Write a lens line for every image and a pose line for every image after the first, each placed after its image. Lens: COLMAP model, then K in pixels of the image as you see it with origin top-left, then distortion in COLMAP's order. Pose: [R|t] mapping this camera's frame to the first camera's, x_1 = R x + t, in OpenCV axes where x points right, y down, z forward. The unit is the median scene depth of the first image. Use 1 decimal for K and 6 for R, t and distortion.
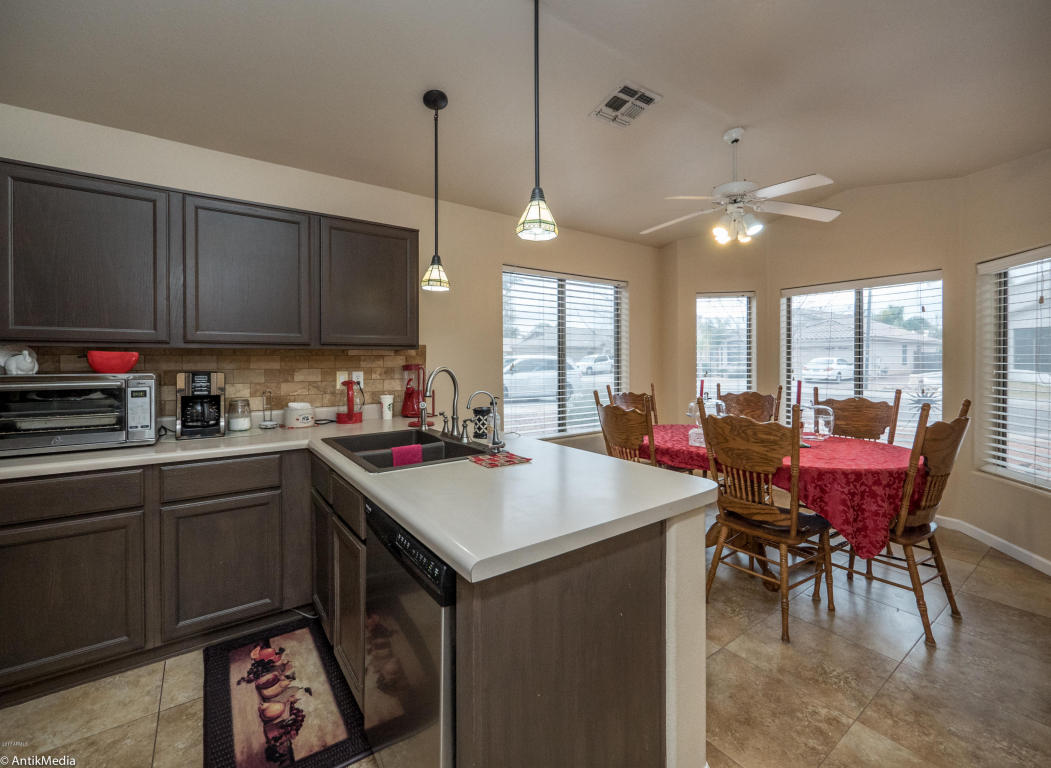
lens RADIAL K [[451.4, 0, 519.9], [0, 451.4, 361.9], [0, 0, 1]] dist [-0.013714, -0.000371]
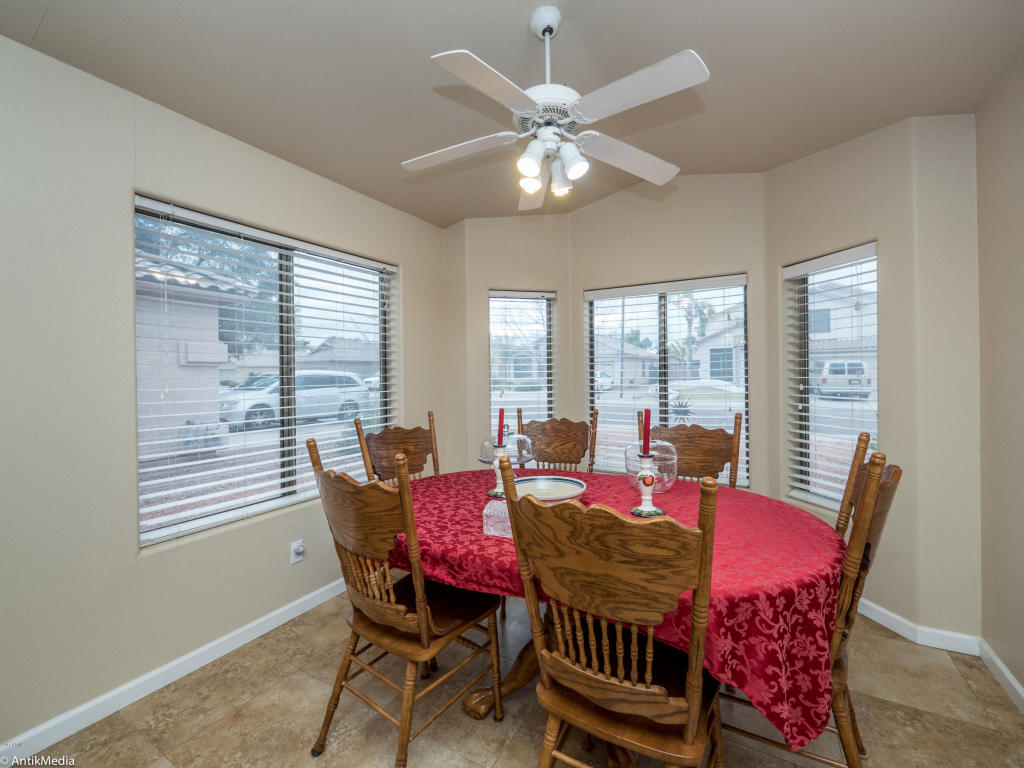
lens RADIAL K [[440.4, 0, 513.5], [0, 440.4, 376.1], [0, 0, 1]] dist [-0.001438, -0.000165]
pose [[0.907767, -0.009778, 0.419361, 0.176660], [0.010175, 0.999947, 0.001290, -0.006831], [-0.419351, 0.003096, 0.907819, 0.474358]]
